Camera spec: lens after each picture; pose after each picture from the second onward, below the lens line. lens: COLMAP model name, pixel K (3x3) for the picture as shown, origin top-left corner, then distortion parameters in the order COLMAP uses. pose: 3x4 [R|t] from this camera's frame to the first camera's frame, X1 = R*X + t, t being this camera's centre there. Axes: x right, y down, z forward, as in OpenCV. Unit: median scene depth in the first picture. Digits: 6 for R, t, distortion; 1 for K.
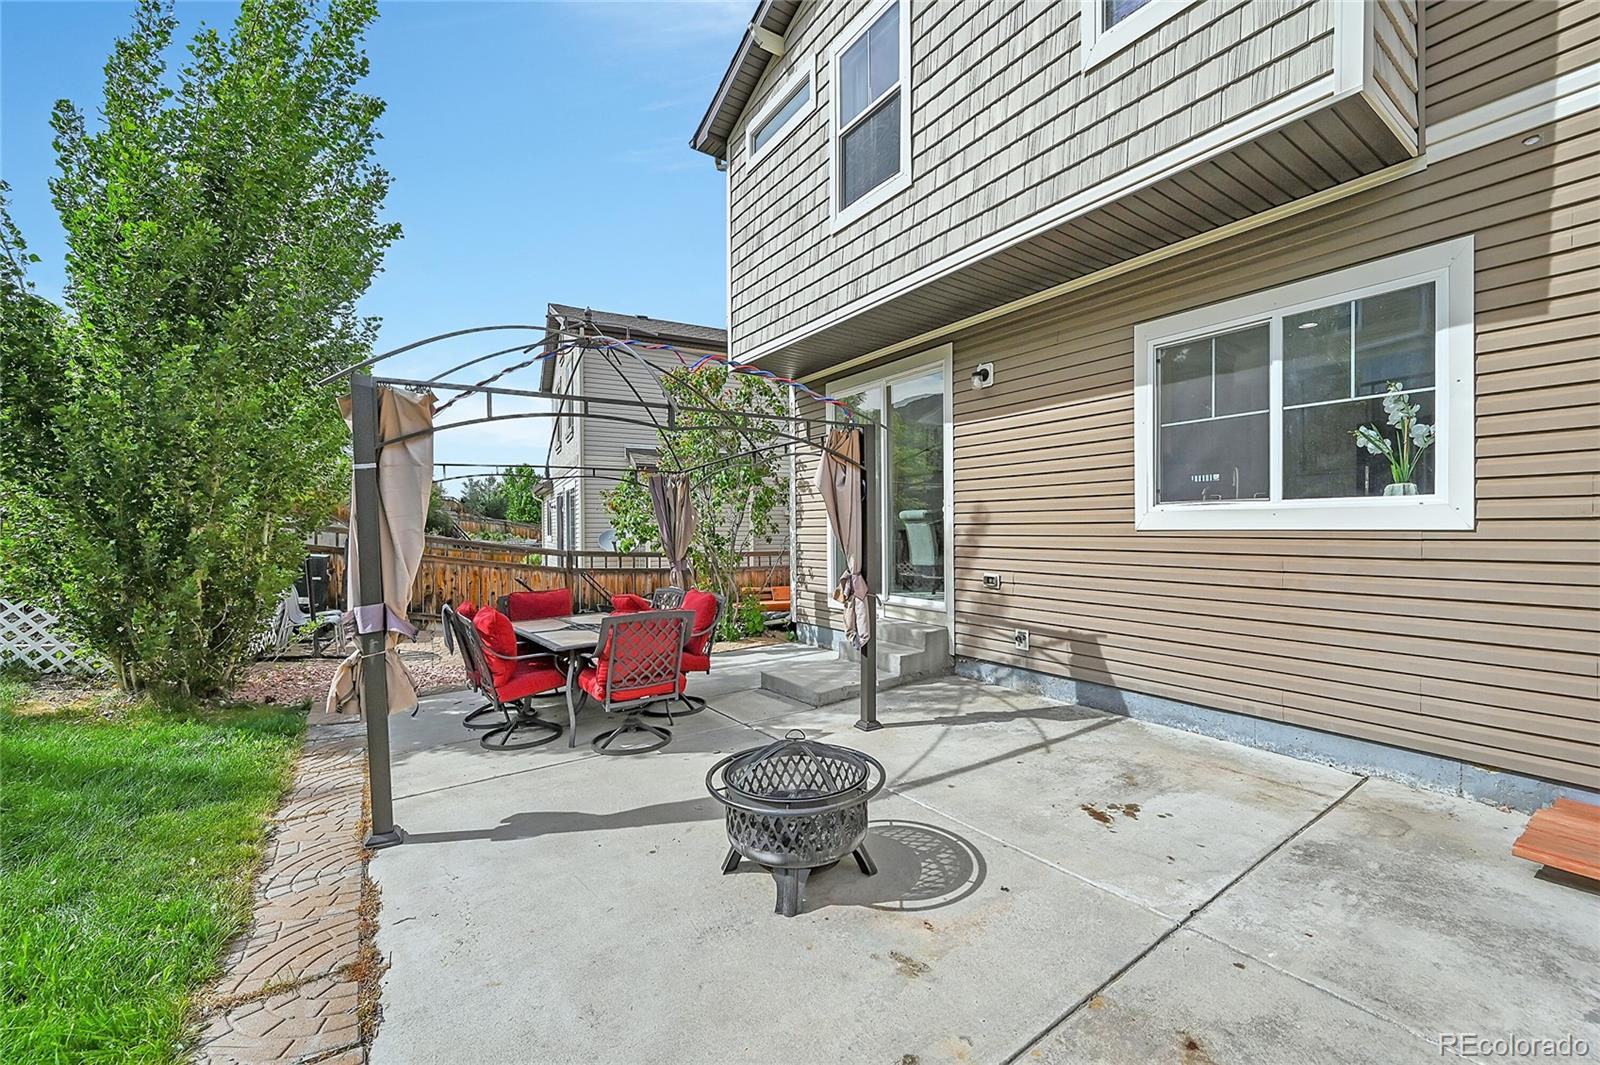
lens RADIAL K [[622.9, 0, 804.3], [0, 622.9, 532.8], [0, 0, 1]] dist [0.000113, 0.000054]
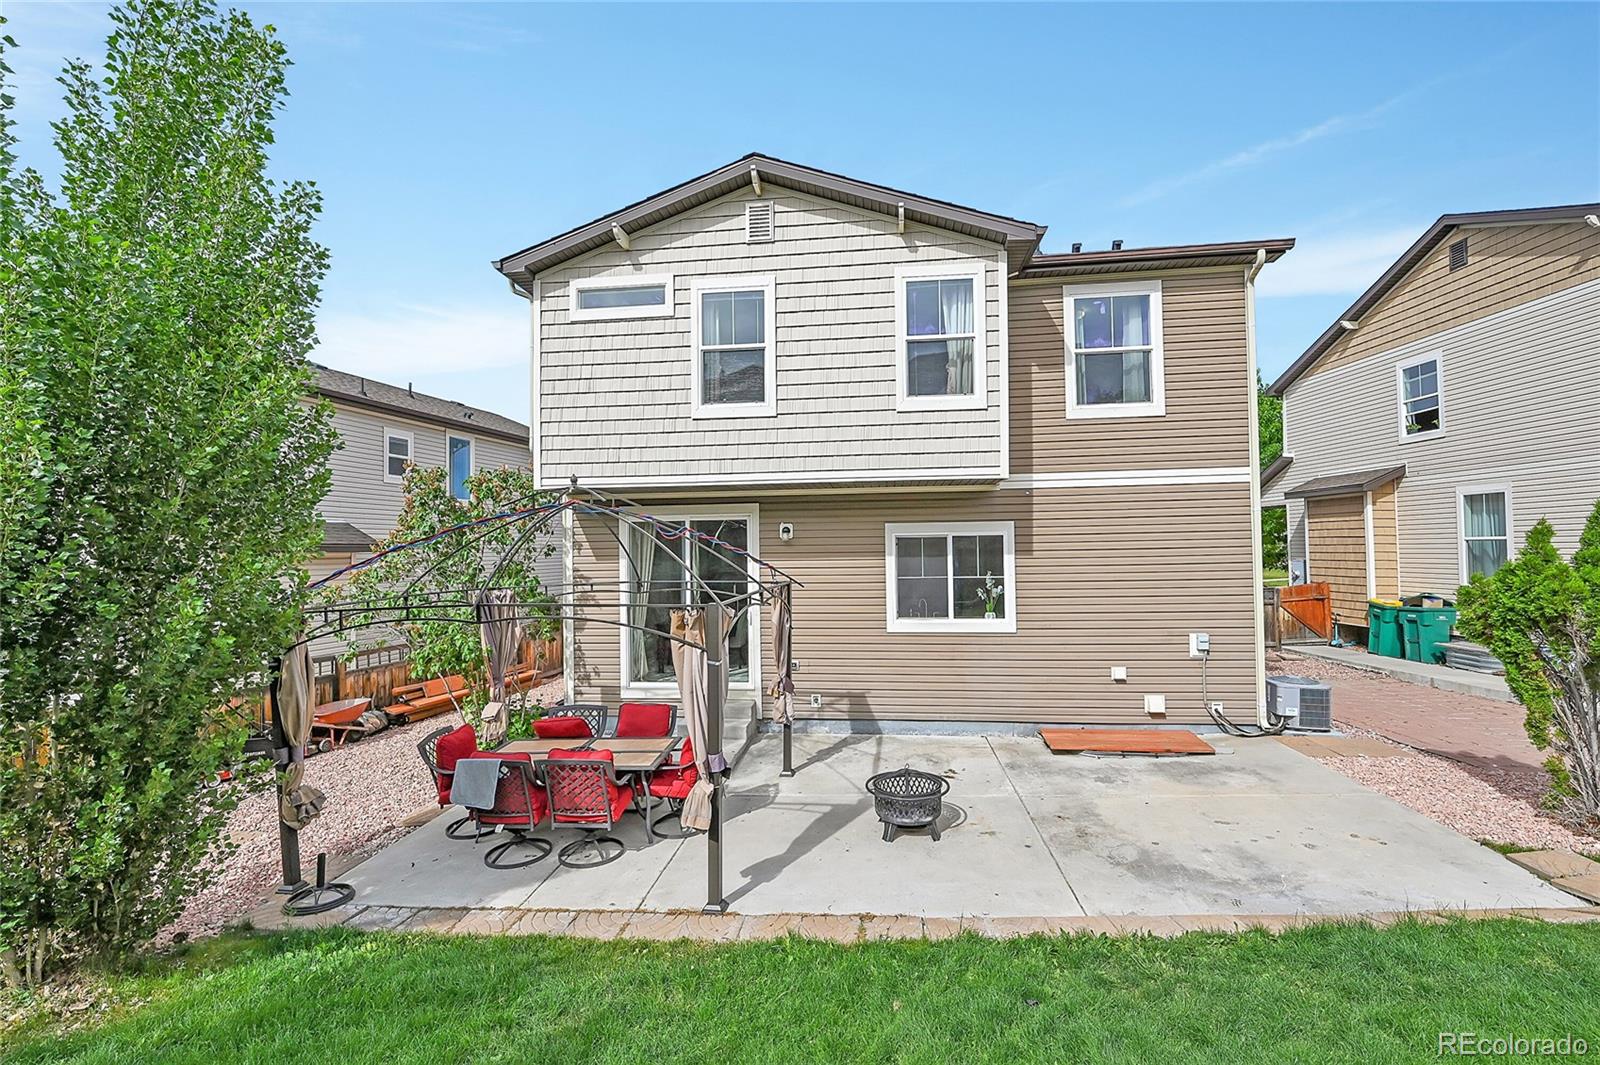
lens RADIAL K [[700.4, 0, 794.5], [0, 700.4, 533.5], [0, 0, 1]] dist [0.001030, 0.000474]
pose [[0.670898, 0.009354, 0.741491, -1.191265], [0.017069, 0.999461, -0.028053, -0.242032], [-0.741353, 0.031477, 0.670376, -0.206008]]
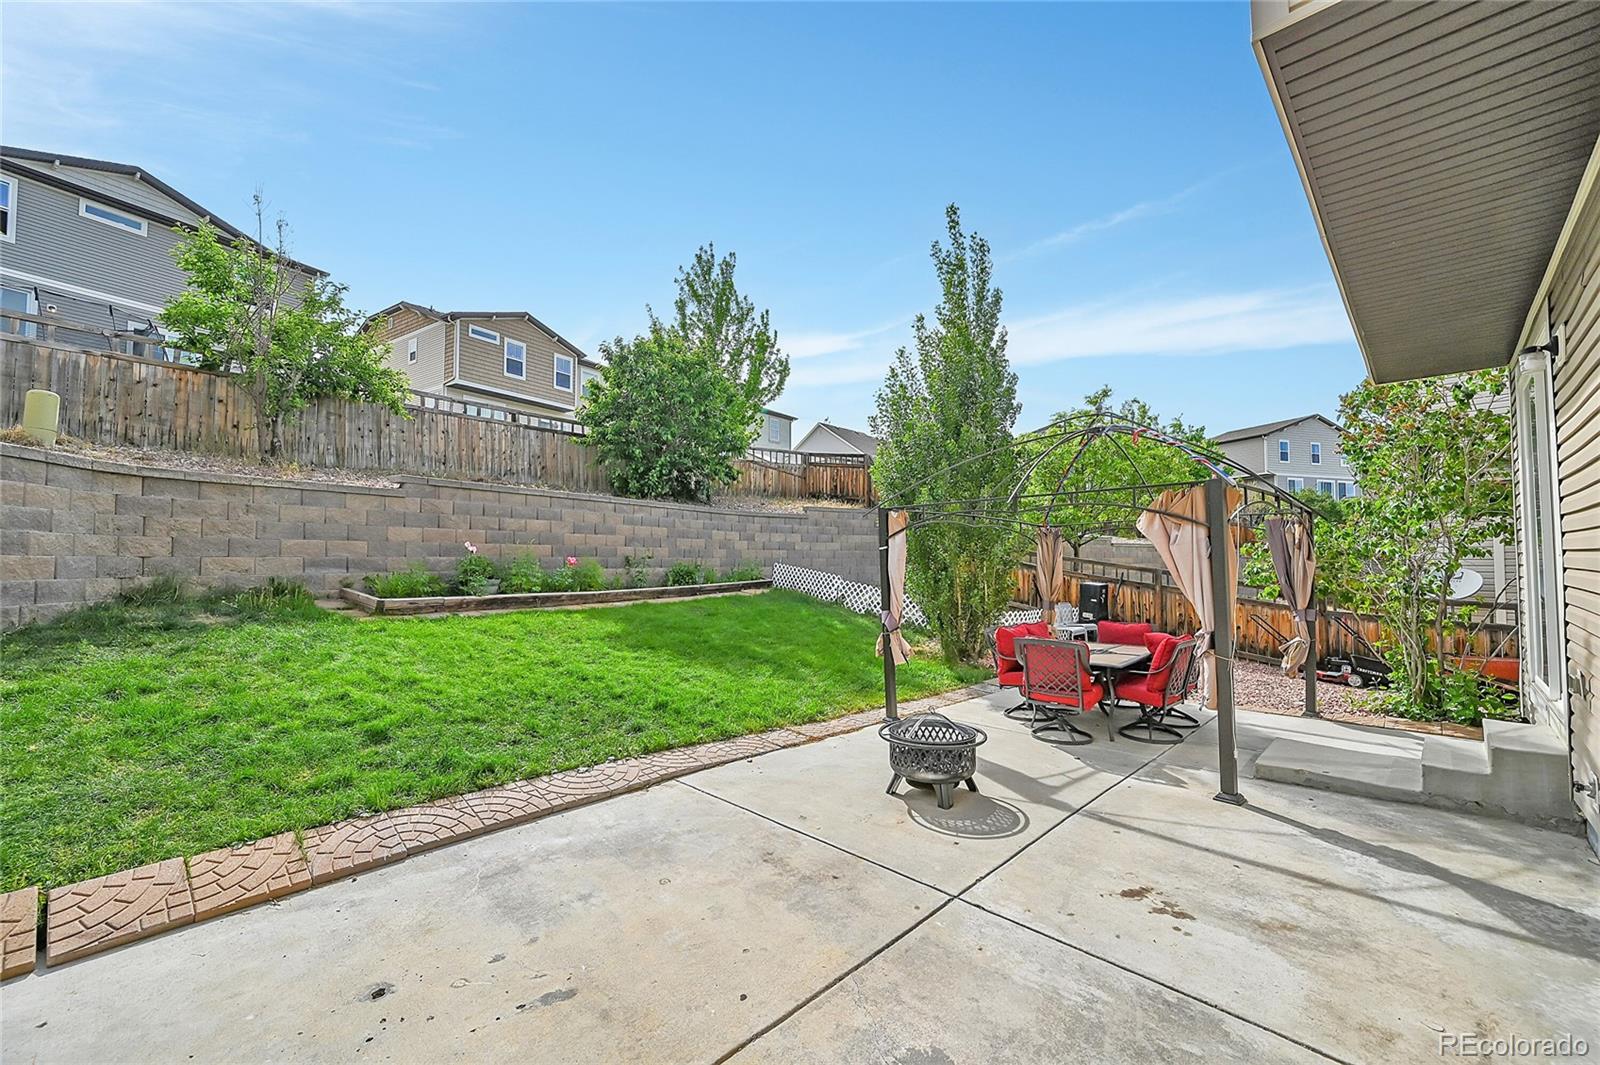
lens RADIAL K [[622.9, 0, 816.5], [0, 622.9, 541.8], [0, 0, 1]] dist [0.000113, 0.000054]
pose [[0.200606, -0.017007, -0.979524, 0.902269], [-0.004780, 0.999820, -0.018338, -0.055534], [0.979660, 0.008361, 0.200489, 0.203272]]
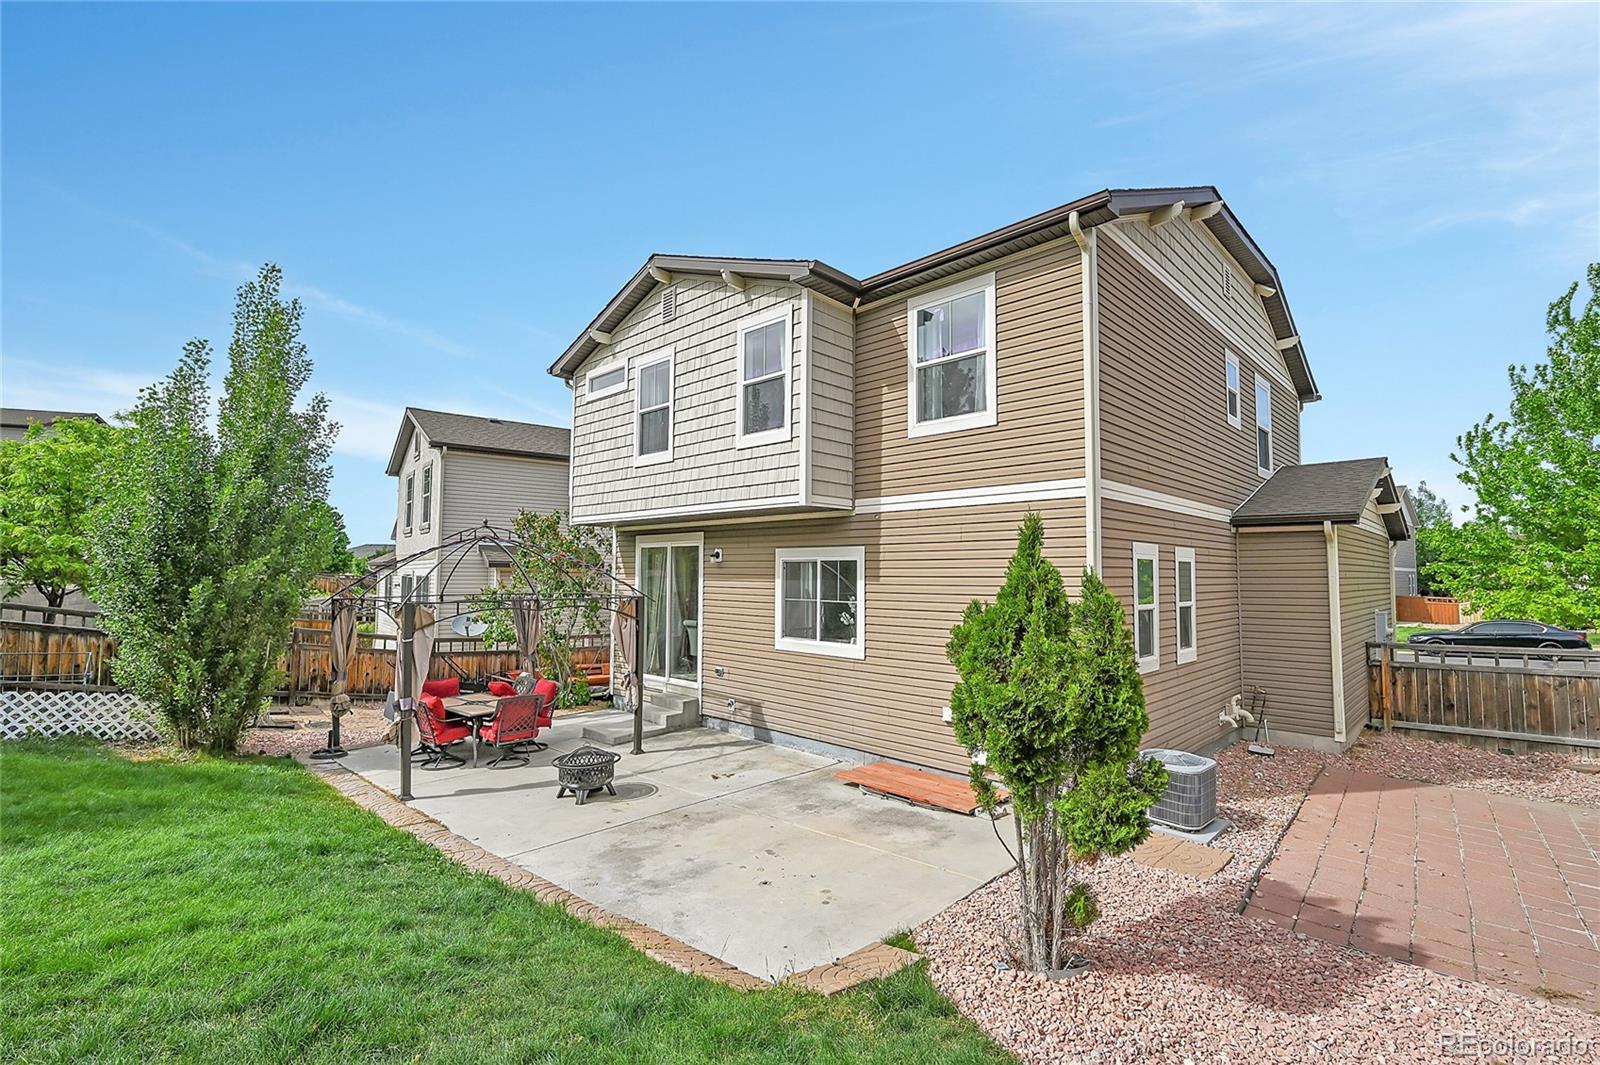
lens RADIAL K [[700.4, 0, 795.1], [0, 700.4, 537.9], [0, 0, 1]] dist [0.001030, 0.000474]
pose [[0.981975, 0.024240, 0.187451, 0.159213], [-0.012605, 0.997933, -0.063015, -0.218871], [-0.188591, 0.059516, 0.980251, -1.241688]]
